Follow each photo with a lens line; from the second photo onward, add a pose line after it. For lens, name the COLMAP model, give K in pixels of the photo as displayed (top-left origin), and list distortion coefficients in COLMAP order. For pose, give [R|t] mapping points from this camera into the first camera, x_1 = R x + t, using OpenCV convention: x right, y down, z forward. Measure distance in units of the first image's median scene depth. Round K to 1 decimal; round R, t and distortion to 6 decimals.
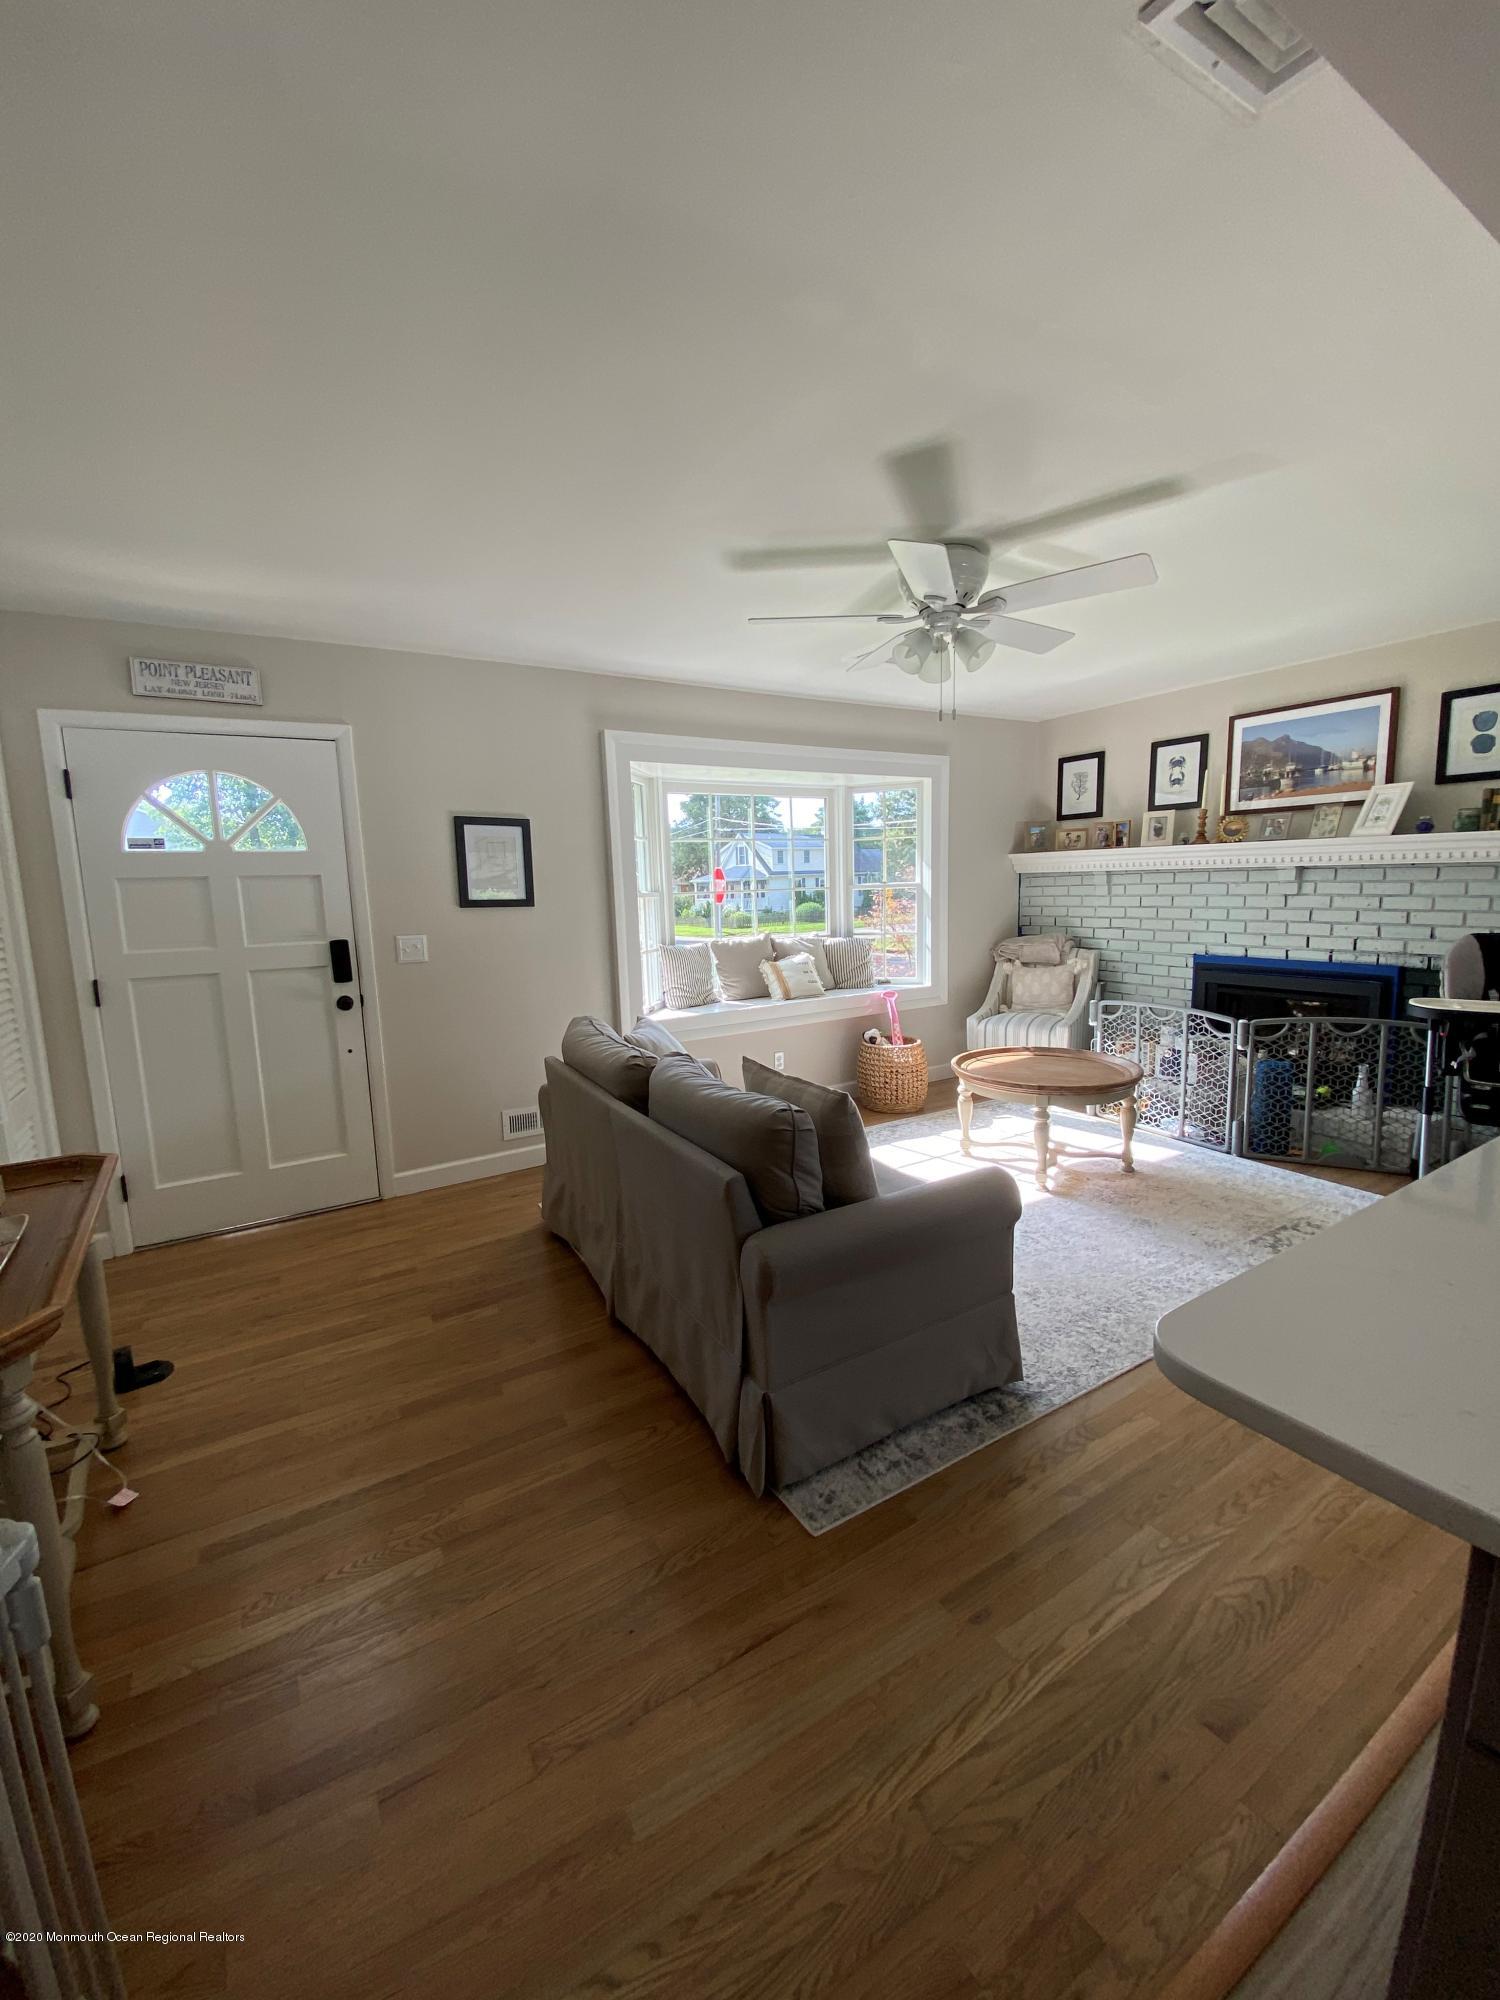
lens RADIAL K [[796.0, 0, 750.0], [0, 796.0, 1000.0], [0, 0, 1]] dist [0.030971, -0.024604]
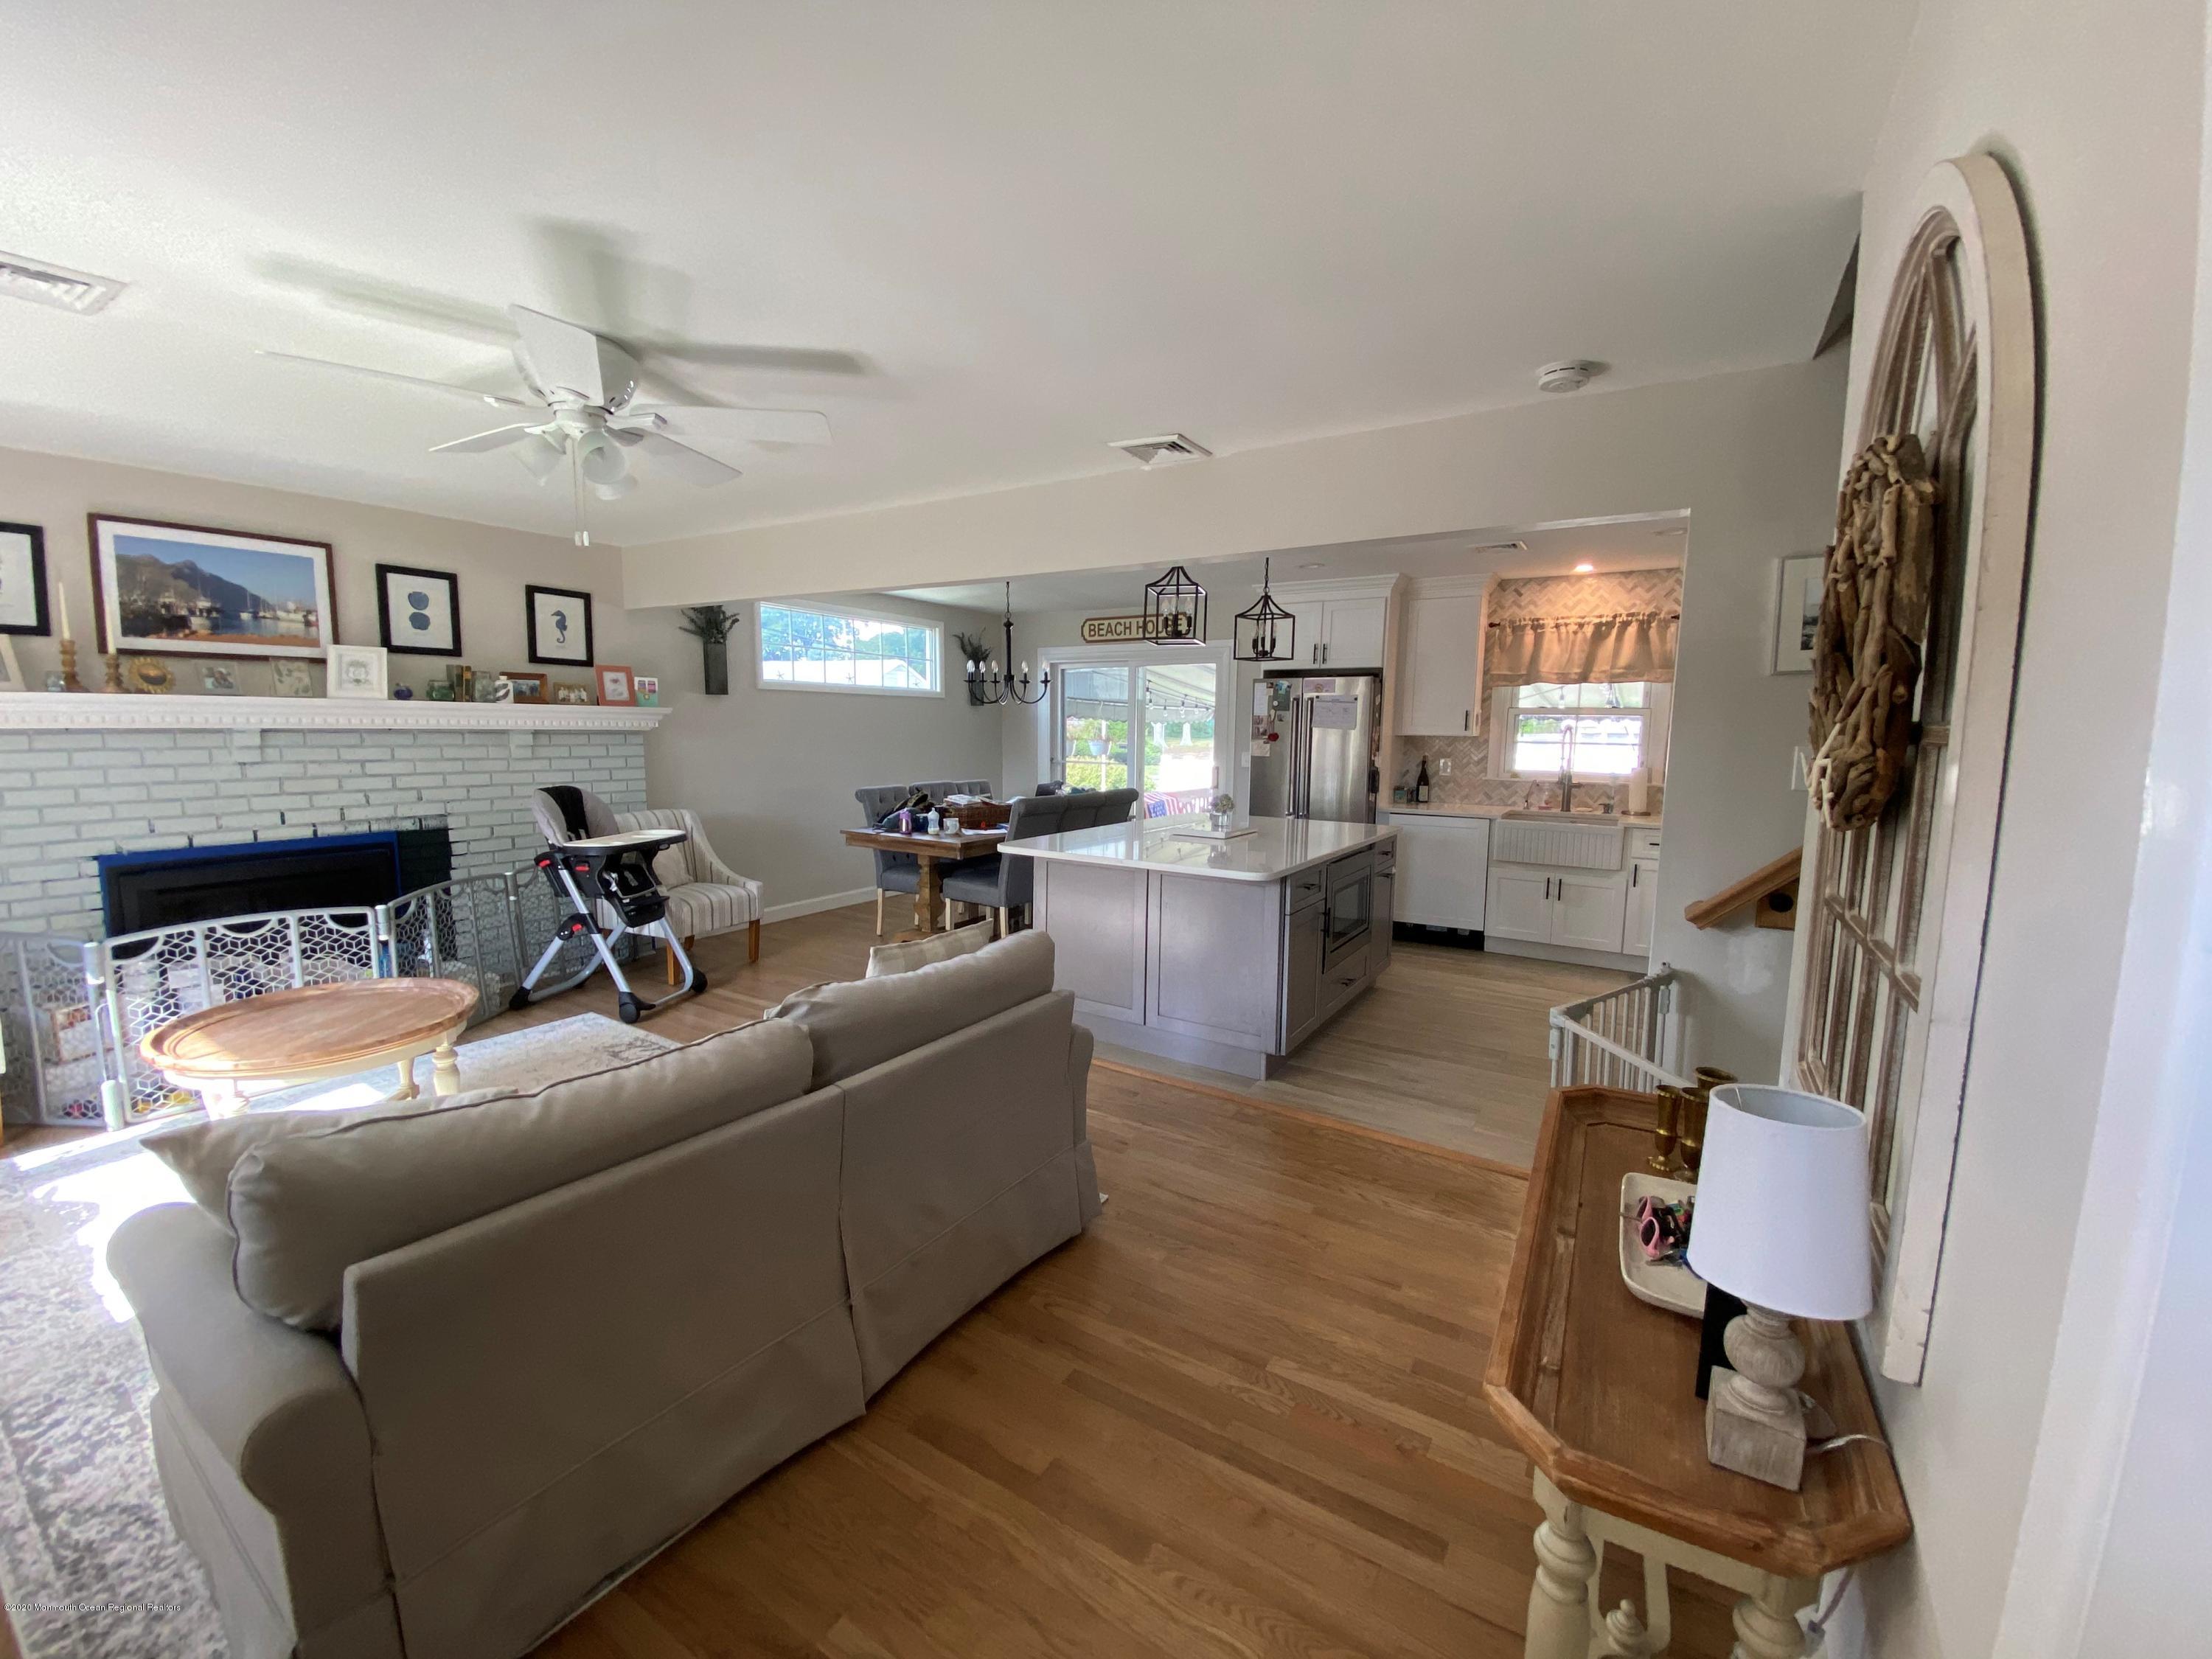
lens RADIAL K [[880.4, 0, 1106.0], [0, 880.4, 829.5], [0, 0, 1]] dist [0.030971, -0.024604]
pose [[-0.430249, -0.078939, 0.899252, -0.543820], [0.138308, 0.978643, 0.152082, -0.087130], [-0.892052, 0.189807, -0.410142, 0.648002]]
